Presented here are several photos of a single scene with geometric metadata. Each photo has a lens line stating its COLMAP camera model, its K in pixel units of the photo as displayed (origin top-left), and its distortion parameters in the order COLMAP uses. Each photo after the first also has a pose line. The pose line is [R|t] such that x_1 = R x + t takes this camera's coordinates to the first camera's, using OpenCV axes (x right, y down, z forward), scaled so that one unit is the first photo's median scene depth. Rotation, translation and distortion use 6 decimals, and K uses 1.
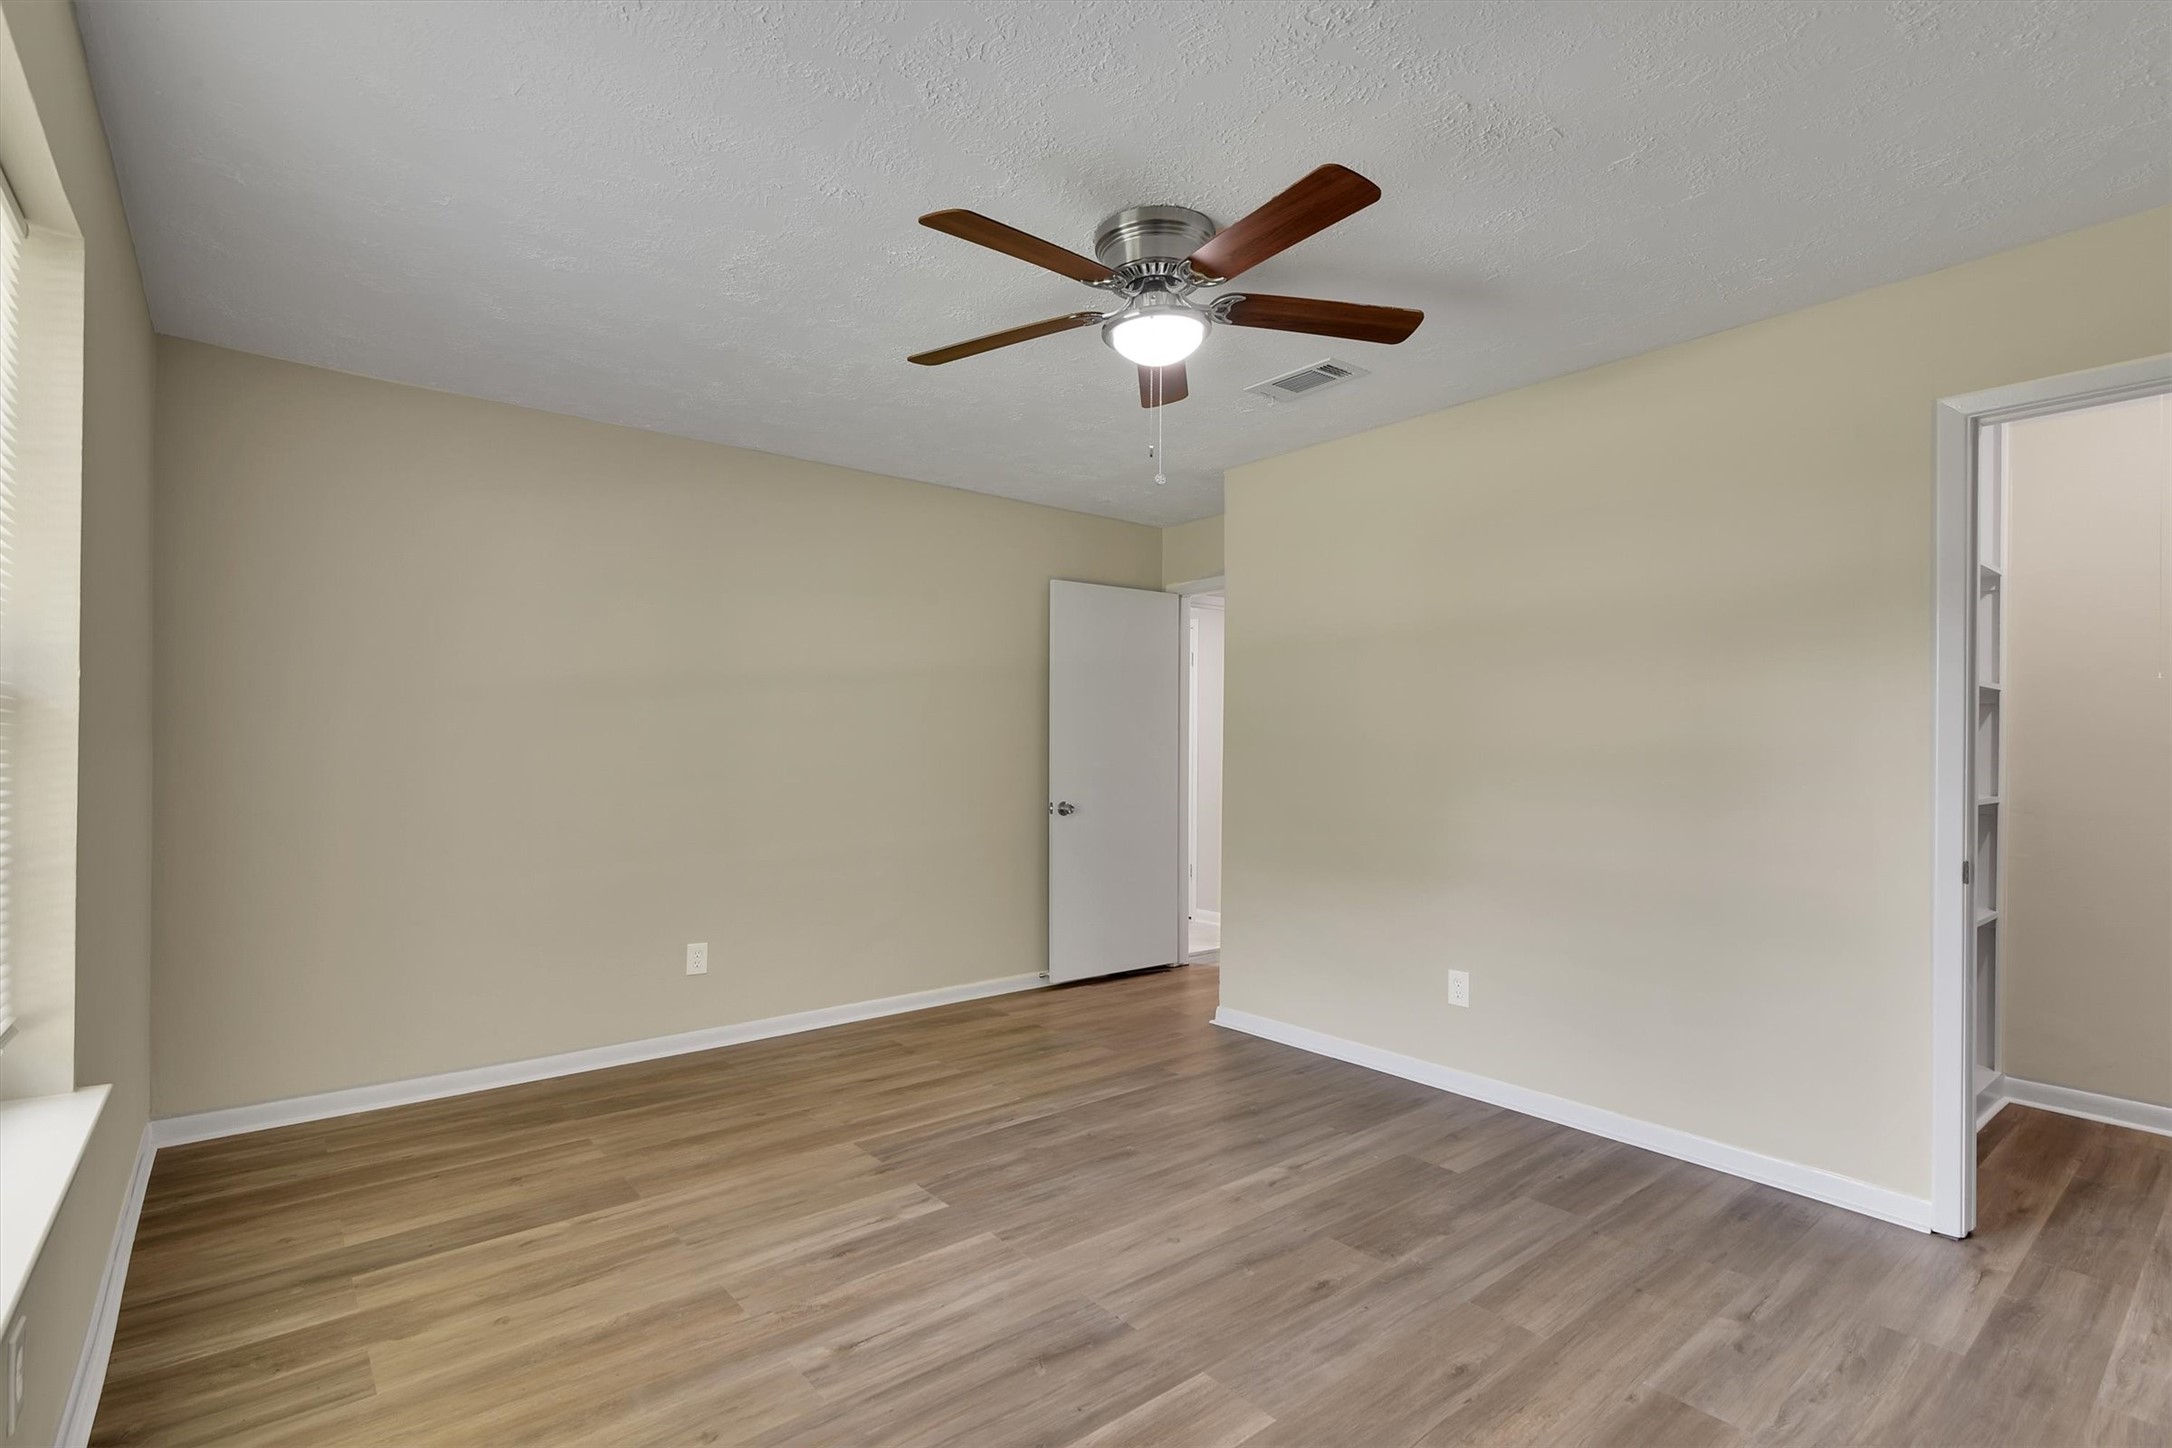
lens RADIAL K [[1057.4, 0, 1079.6], [0, 1057.4, 746.3], [0, 0, 1]] dist [-0.000174, -0.000053]
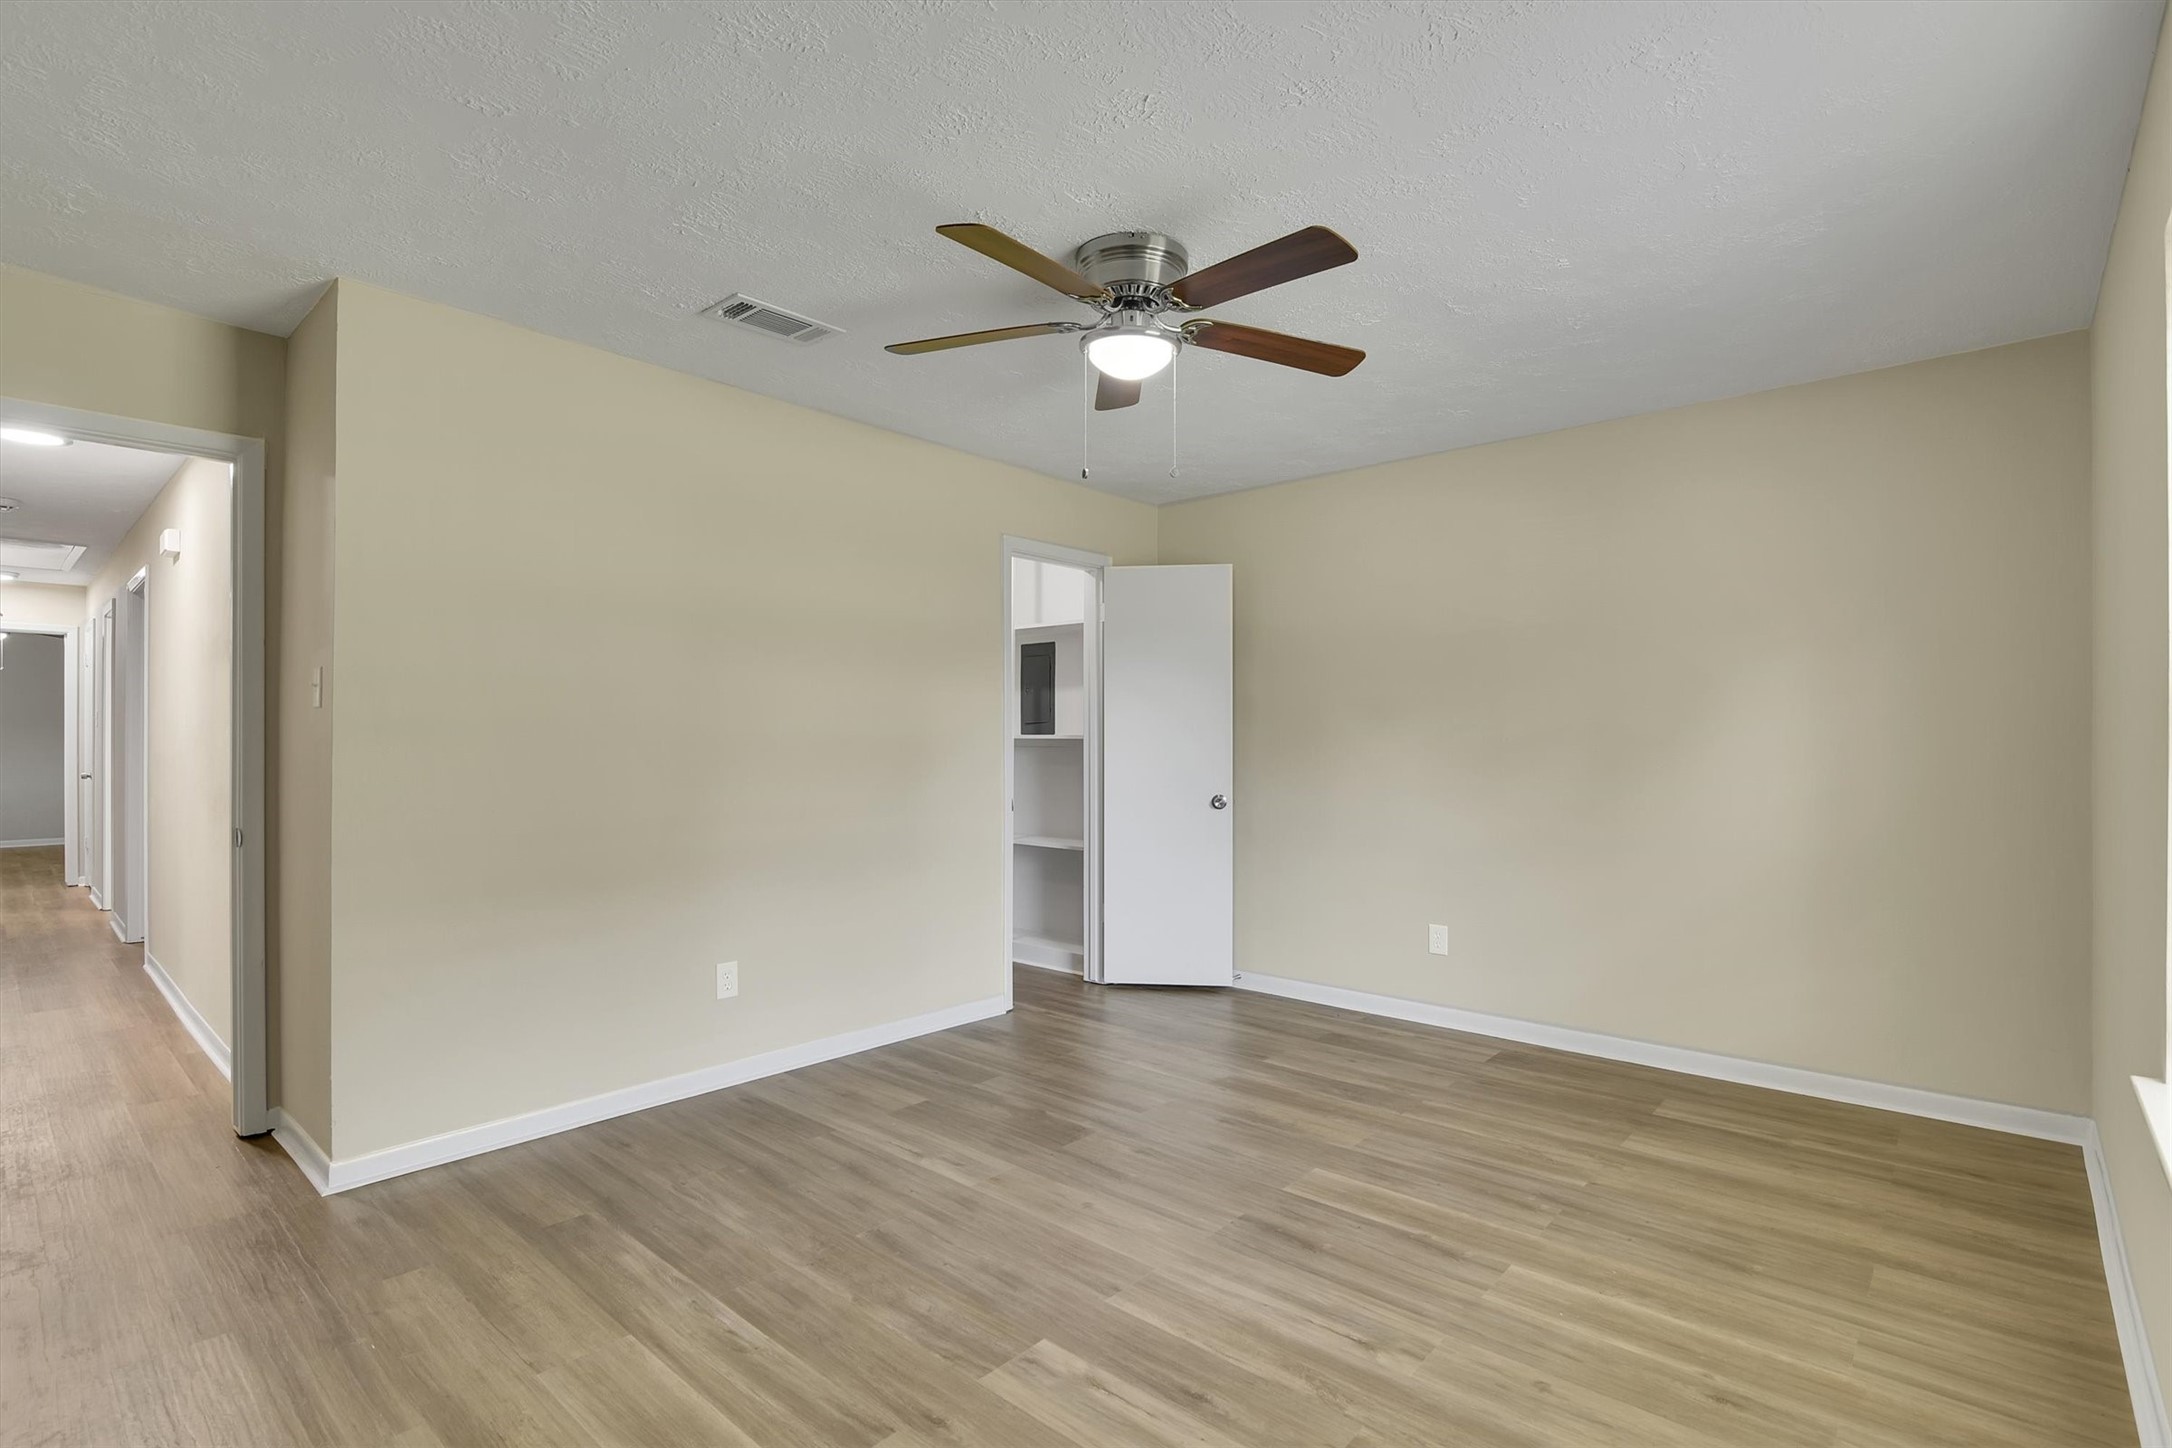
lens RADIAL K [[1010.7, 0, 1108.1], [0, 1010.7, 733.4], [0, 0, 1]] dist [-0.015678, 0.000494]
pose [[-0.183051, -0.000212, 0.983103, -0.903466], [-0.004888, 0.999988, -0.000695, -0.010144], [-0.983091, -0.004933, -0.183050, 1.150613]]
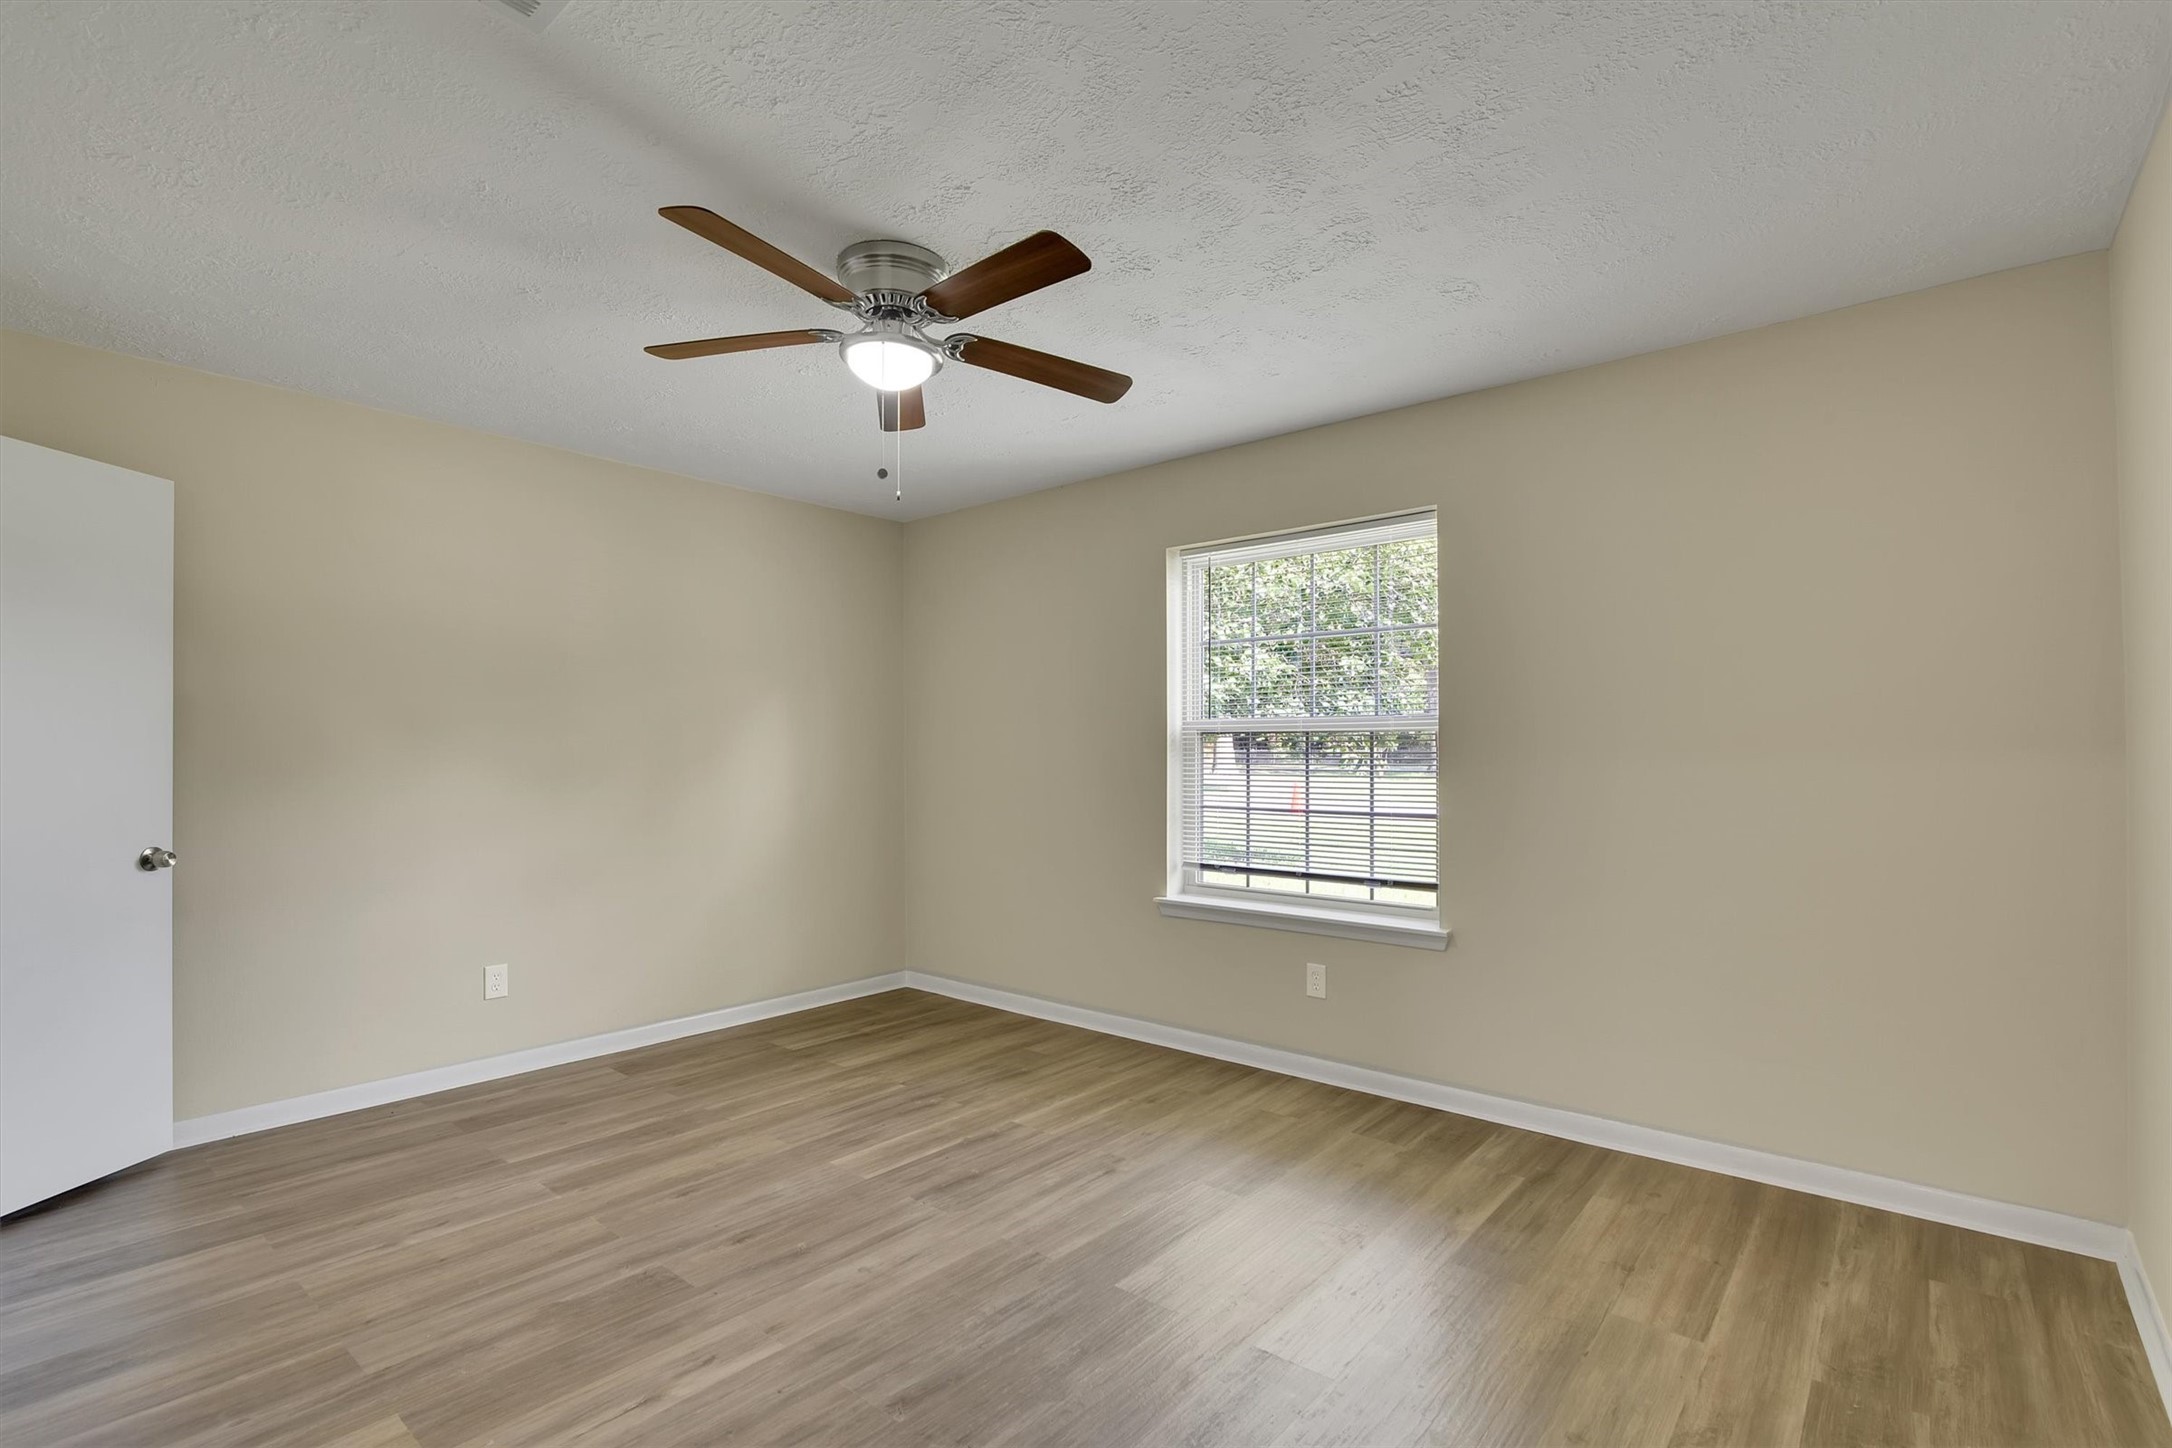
lens RADIAL K [[1001.9, 0, 1085.2], [0, 1001.9, 738.7], [0, 0, 1]] dist [-0.015902, -0.000426]
pose [[-0.982343, -0.006993, -0.186957, 0.063204], [-0.003621, 0.999825, -0.018372, -0.007640], [0.187052, -0.017370, -0.982196, 1.920863]]
